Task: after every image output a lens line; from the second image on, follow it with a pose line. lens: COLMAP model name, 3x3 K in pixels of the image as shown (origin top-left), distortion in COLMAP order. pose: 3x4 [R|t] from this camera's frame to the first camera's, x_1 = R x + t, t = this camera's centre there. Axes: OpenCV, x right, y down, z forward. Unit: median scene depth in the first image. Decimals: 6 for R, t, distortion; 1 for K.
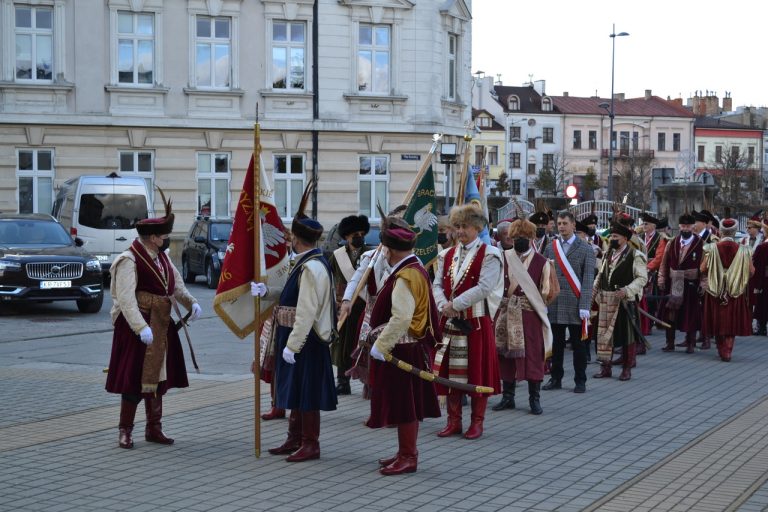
lens RADIAL K [[1236.2, 0, 384.0], [0, 1236.2, 256.0], [0, 0, 1]] dist [-0.022363, 0.098640]
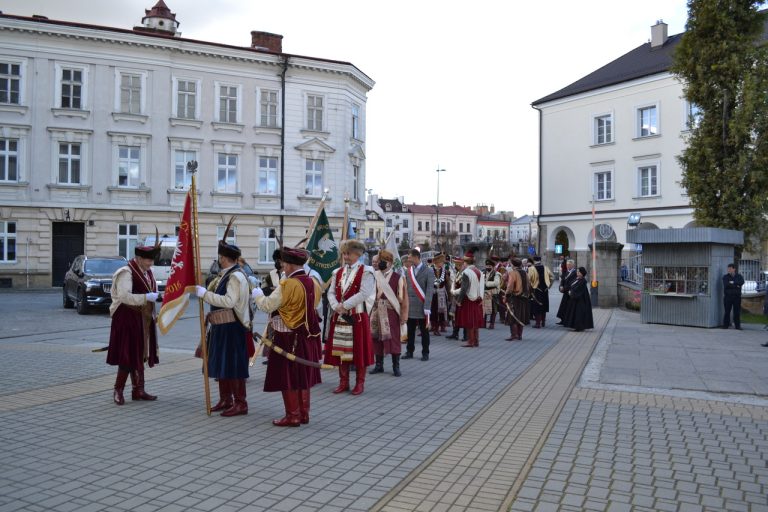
lens RADIAL K [[614.2, 0, 384.0], [0, 614.2, 256.0], [0, 0, 1]] dist [-0.084496, 0.014098]
pose [[0.995320, 0.003488, 0.096572, 0.008799], [0.001041, 0.998903, -0.046815, 0.003670], [-0.096629, 0.046697, 0.994224, 0.063443]]
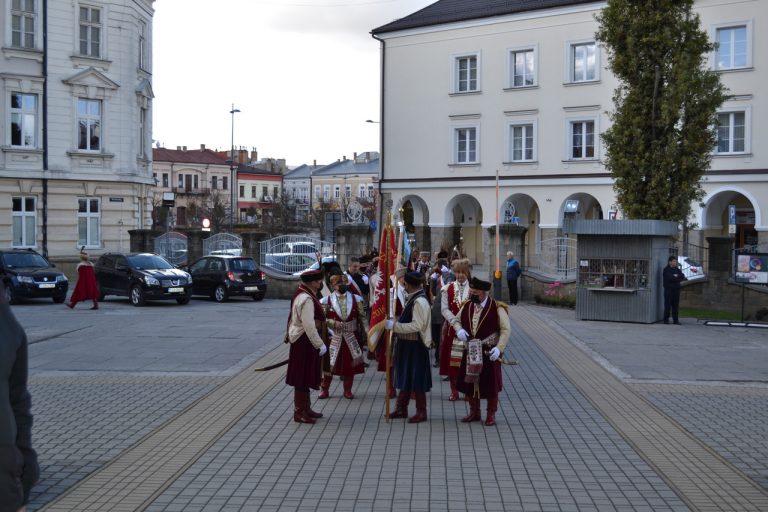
lens RADIAL K [[912.4, 0, 384.0], [0, 912.4, 256.0], [0, 0, 1]] dist [-0.043352, -0.010480]
pose [[0.906531, -0.012671, 0.421949, -0.133090], [0.016033, 0.999862, -0.004420, -0.010071], [-0.421835, 0.010772, 0.906609, -0.013146]]
